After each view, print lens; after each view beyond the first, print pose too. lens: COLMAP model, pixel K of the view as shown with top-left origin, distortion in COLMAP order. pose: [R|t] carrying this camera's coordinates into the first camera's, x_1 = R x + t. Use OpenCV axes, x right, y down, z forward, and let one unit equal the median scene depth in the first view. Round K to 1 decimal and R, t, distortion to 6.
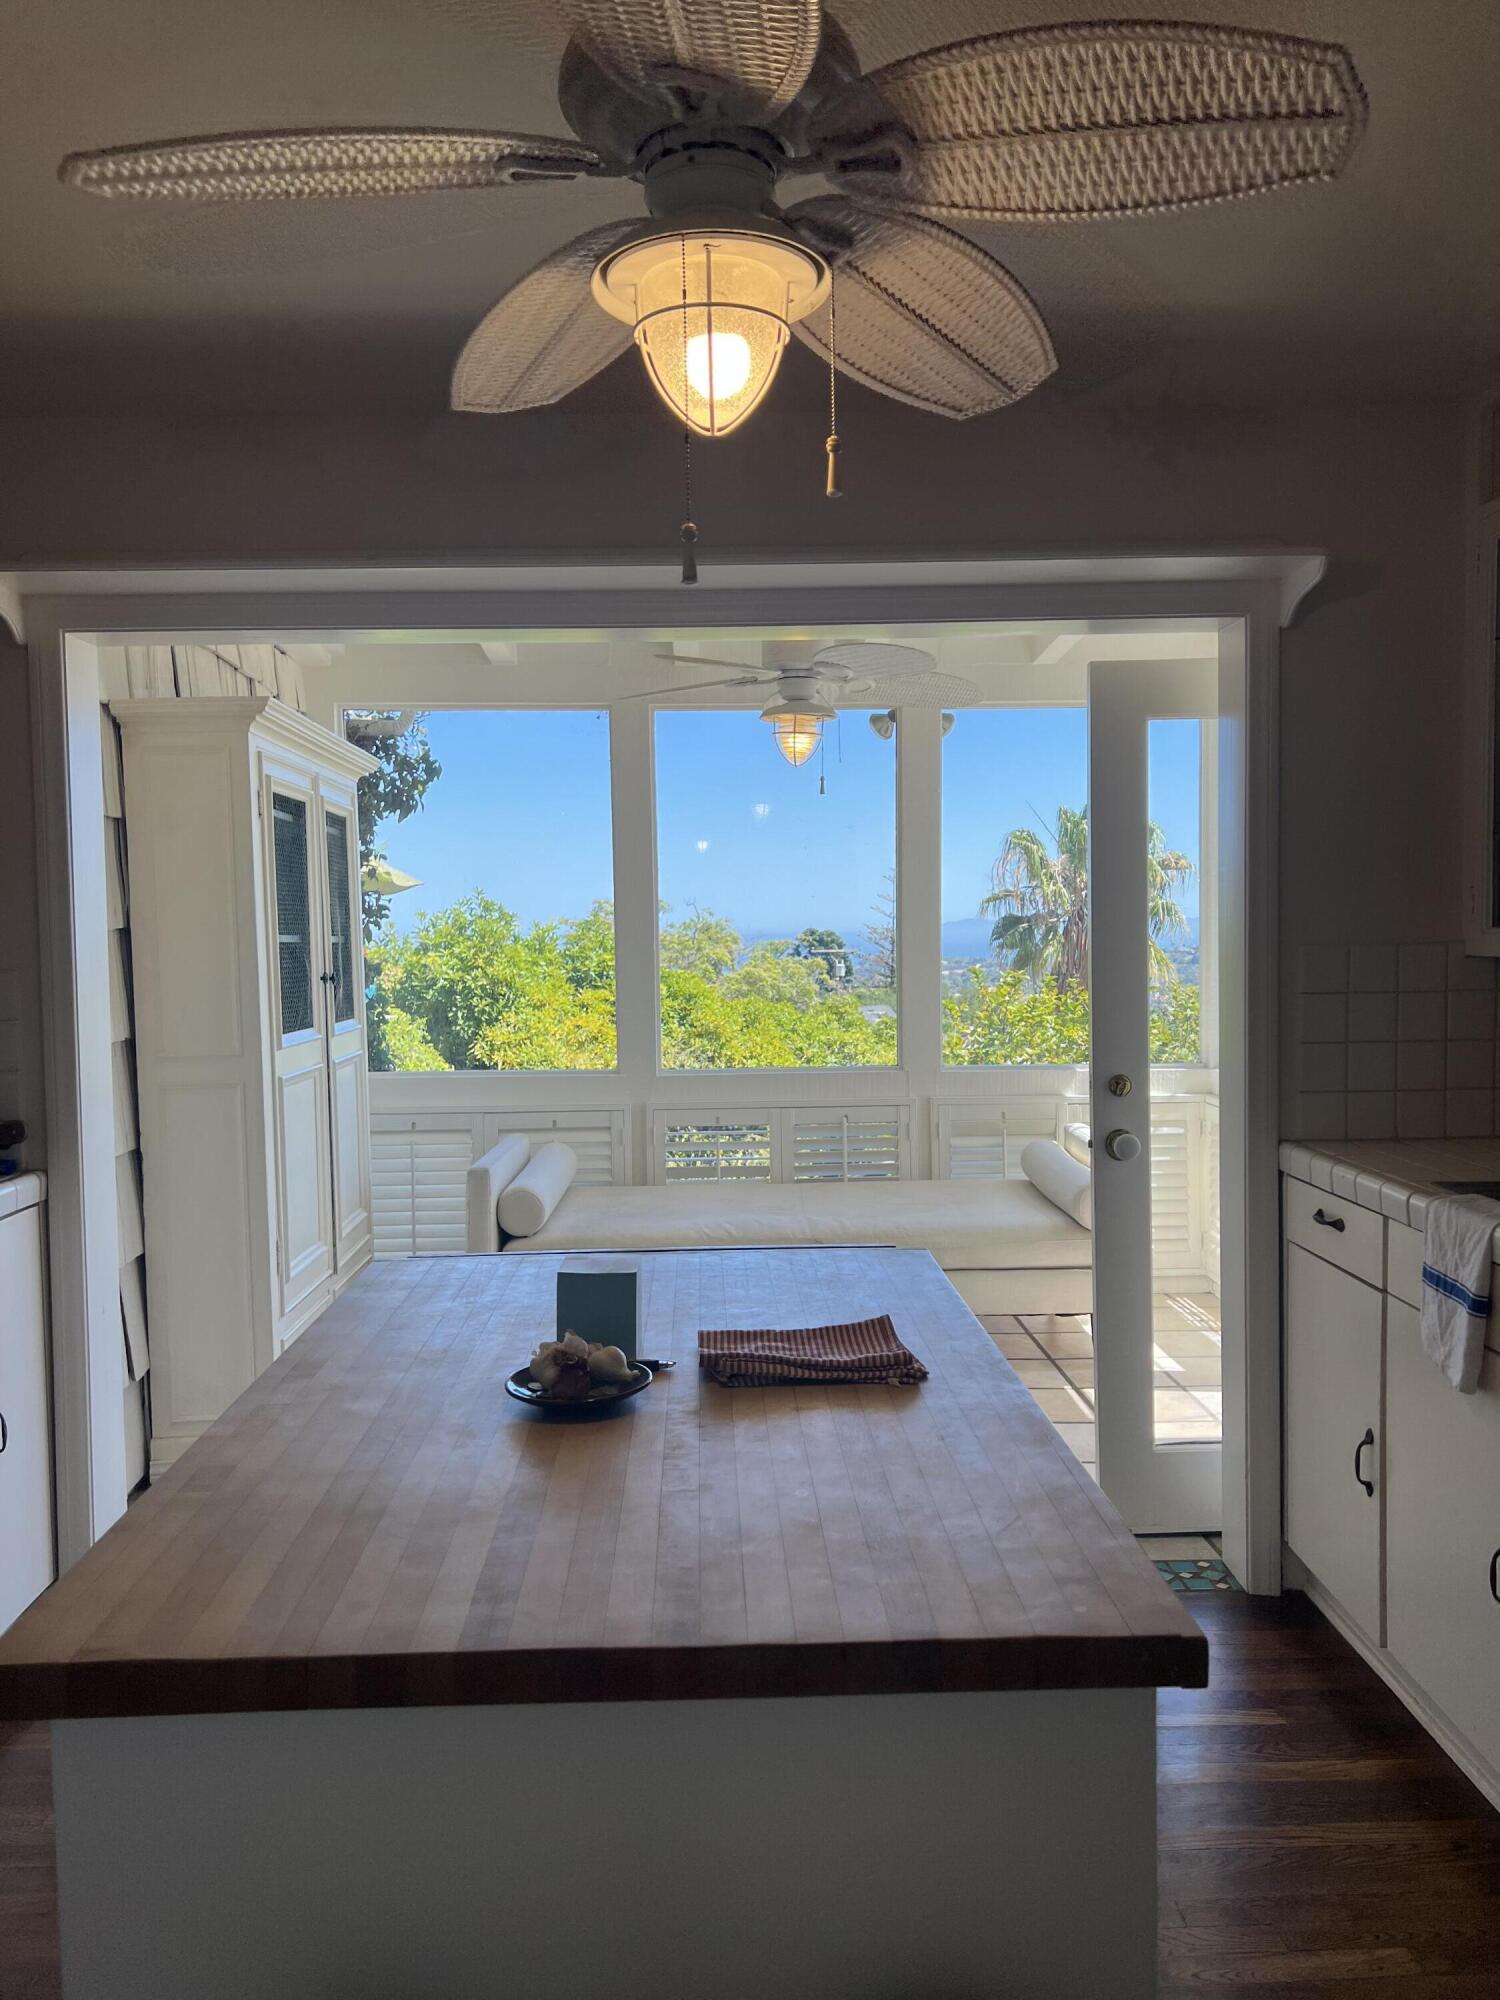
lens RADIAL K [[1499.5, 0, 752.2], [0, 1499.5, 1008.4], [0, 0, 1]] dist [0.050772, -0.048456]
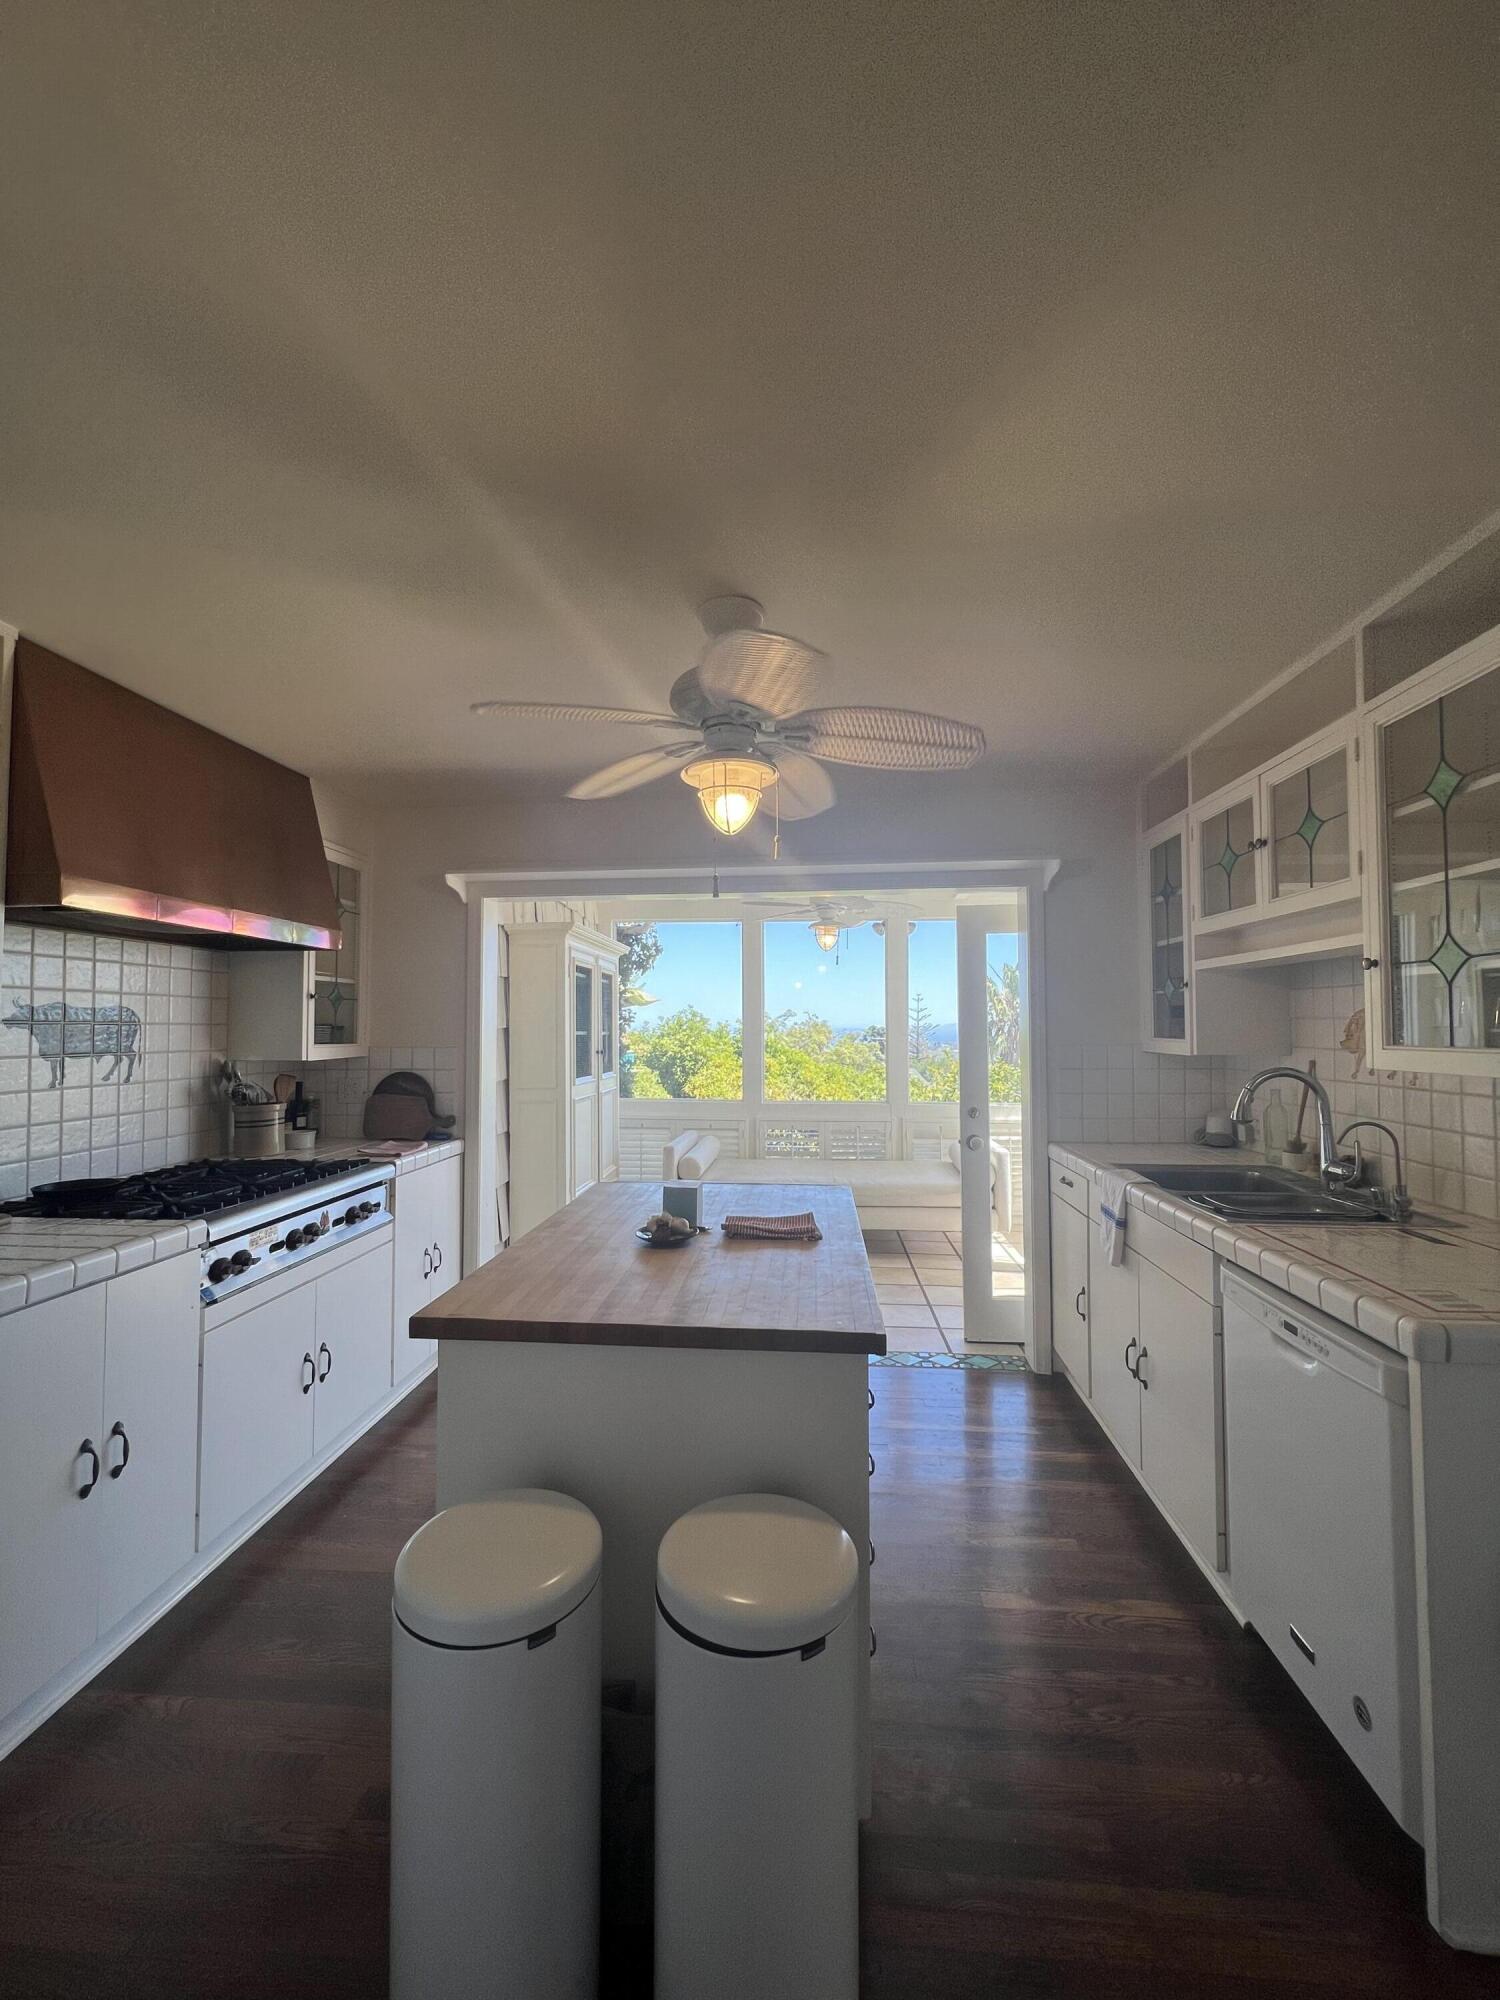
lens RADIAL K [[801.7, 0, 748.9], [0, 801.7, 1002.7], [0, 0, 1]] dist [-0.001078, -0.001281]
pose [[0.993226, 0.009510, -0.115810, 0.070677], [-0.018895, 0.996598, -0.080216, -0.003903], [0.114654, 0.081861, 0.990027, -0.112055]]
